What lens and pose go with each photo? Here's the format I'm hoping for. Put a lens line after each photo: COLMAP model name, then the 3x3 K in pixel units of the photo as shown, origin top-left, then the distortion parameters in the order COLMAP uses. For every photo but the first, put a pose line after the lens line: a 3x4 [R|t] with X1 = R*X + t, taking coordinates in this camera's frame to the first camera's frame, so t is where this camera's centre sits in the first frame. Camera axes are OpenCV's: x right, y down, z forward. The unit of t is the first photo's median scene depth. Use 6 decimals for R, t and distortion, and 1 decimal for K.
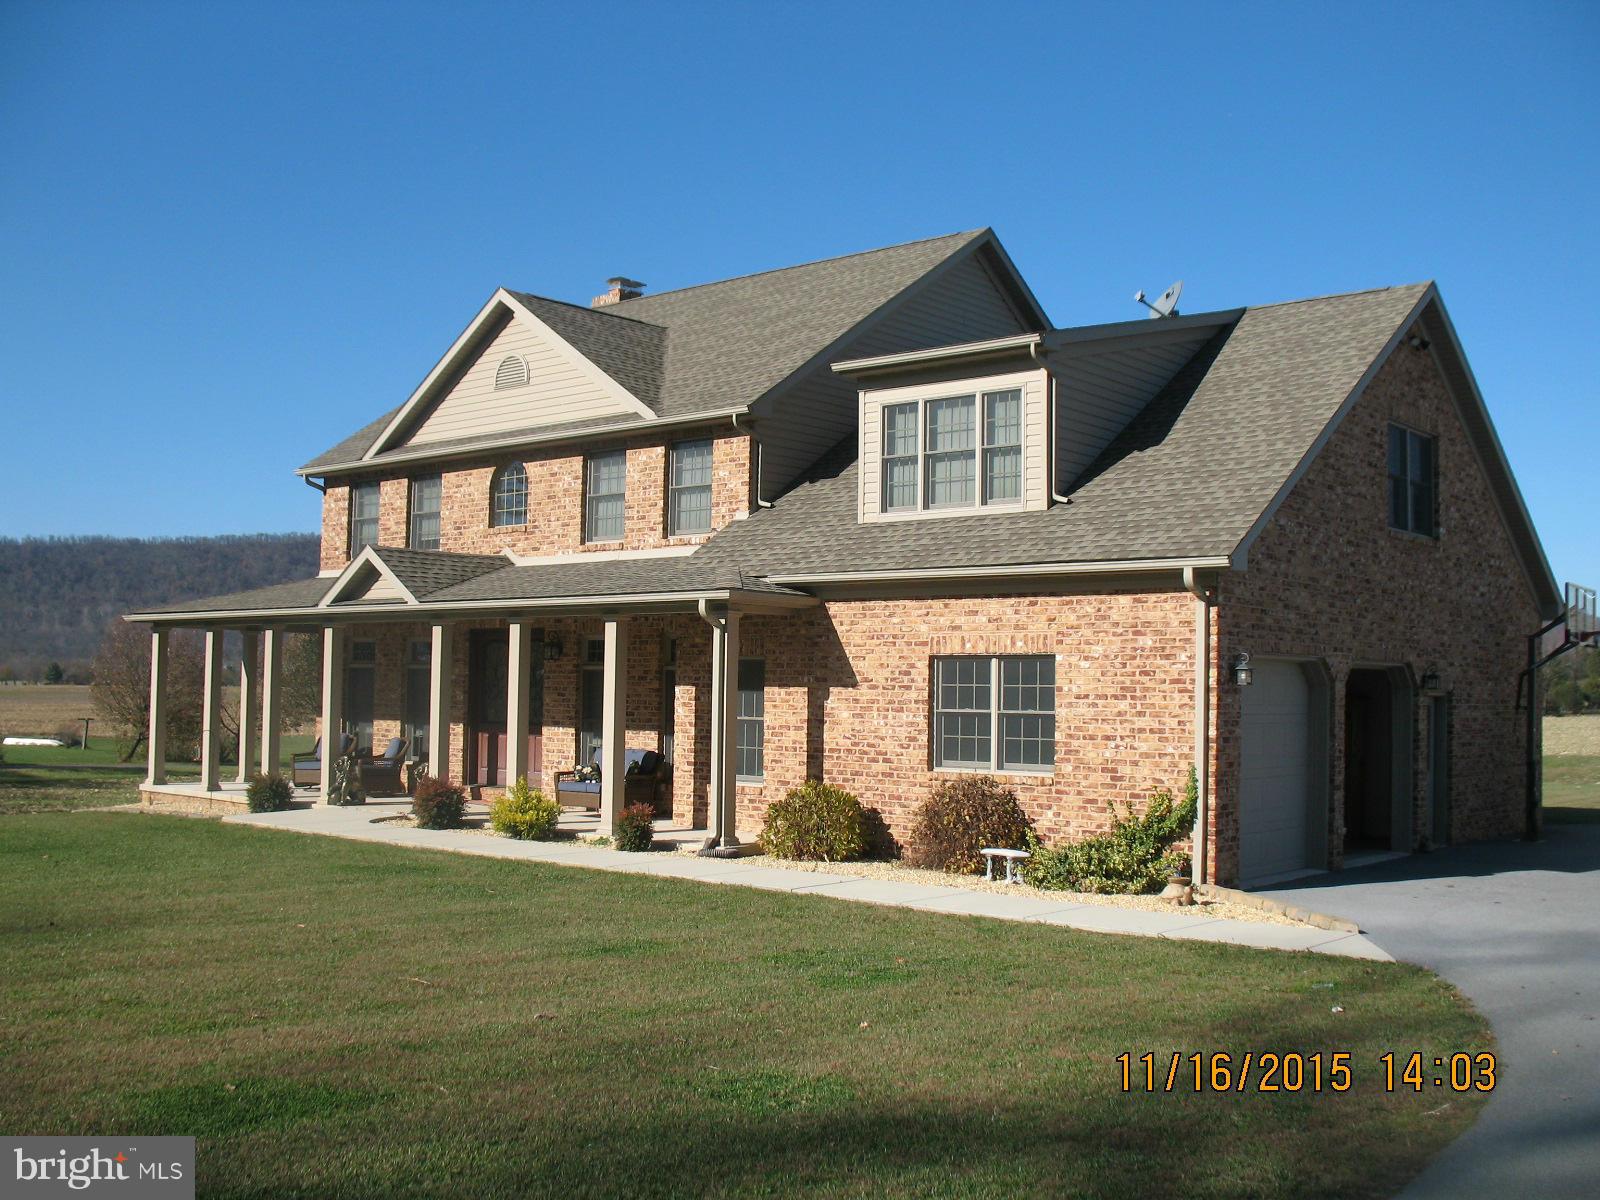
lens RADIAL K [[1653.2, 0, 800.0], [0, 1653.2, 600.0], [0, 0, 1]] dist [-0.155896, 0.010085]
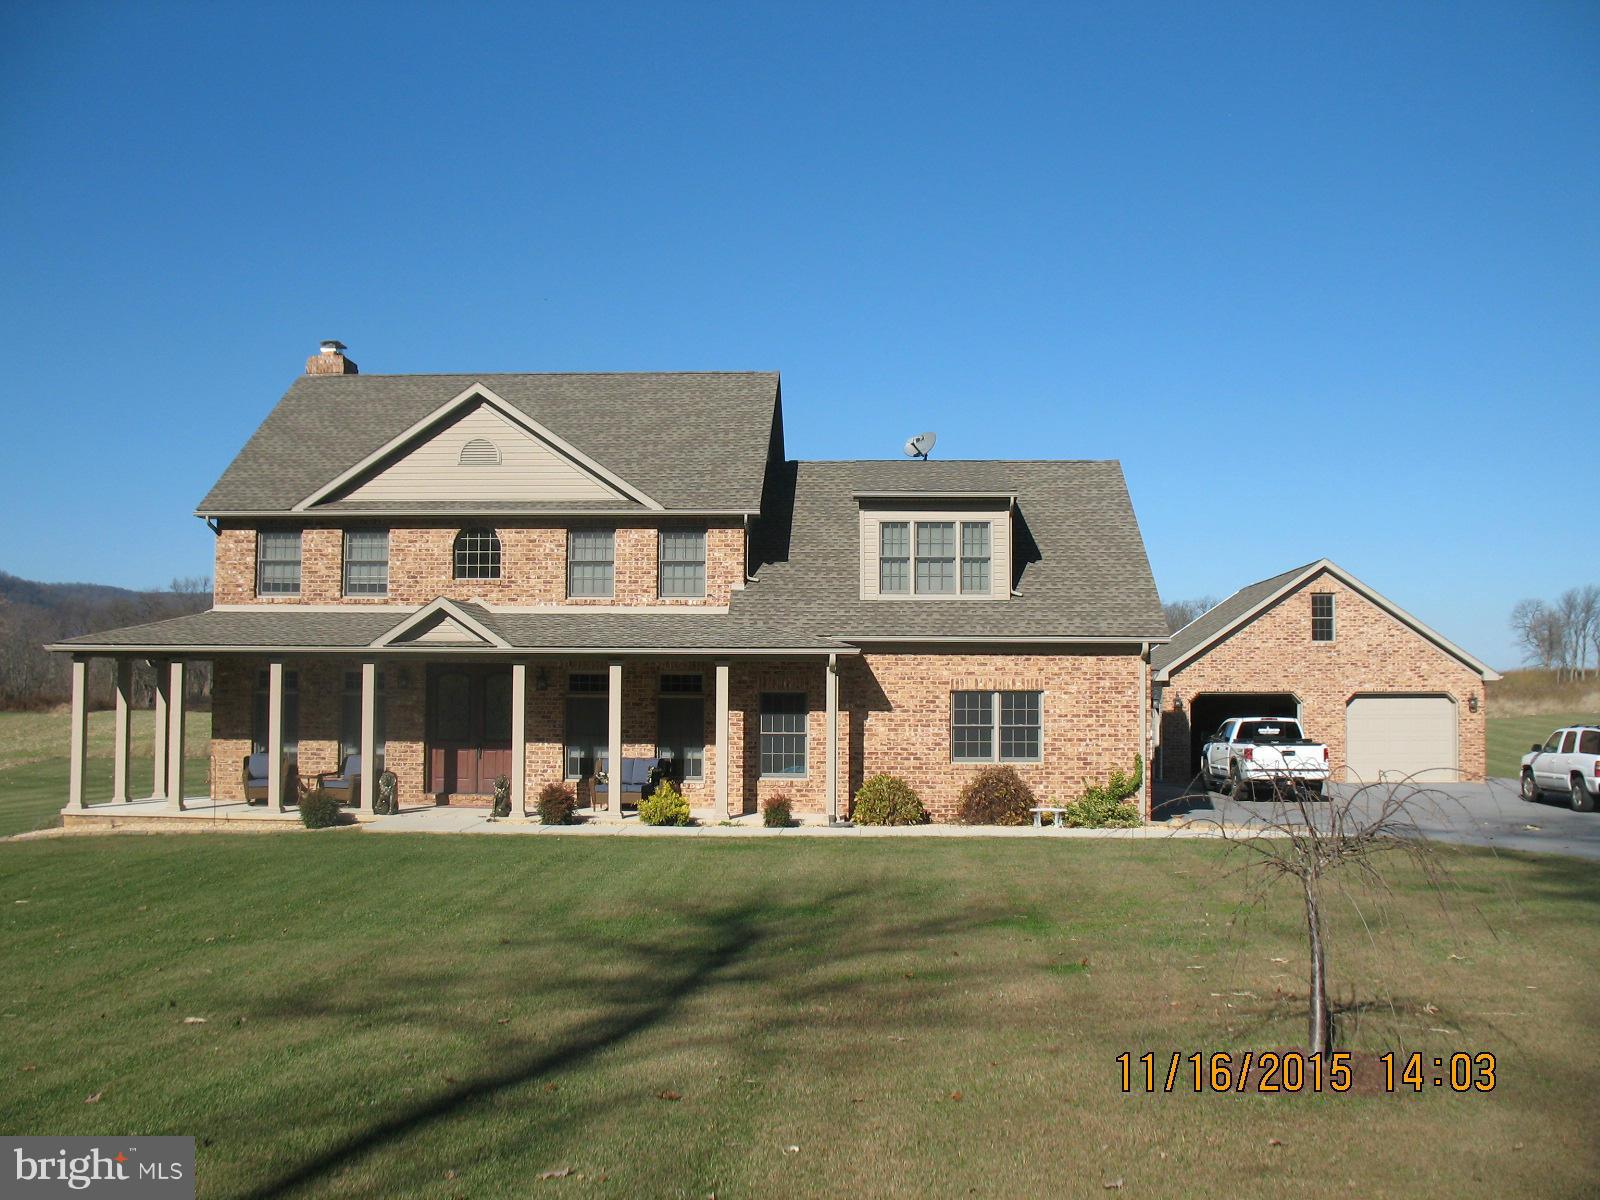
lens RADIAL K [[1653.2, 0, 800.0], [0, 1653.2, 600.0], [0, 0, 1]] dist [-0.155896, 0.010085]
pose [[0.787584, 0.023717, 0.615750, -0.948113], [-0.027326, 0.999620, -0.003551, -0.040675], [-0.615601, -0.014029, 0.787933, -0.138415]]
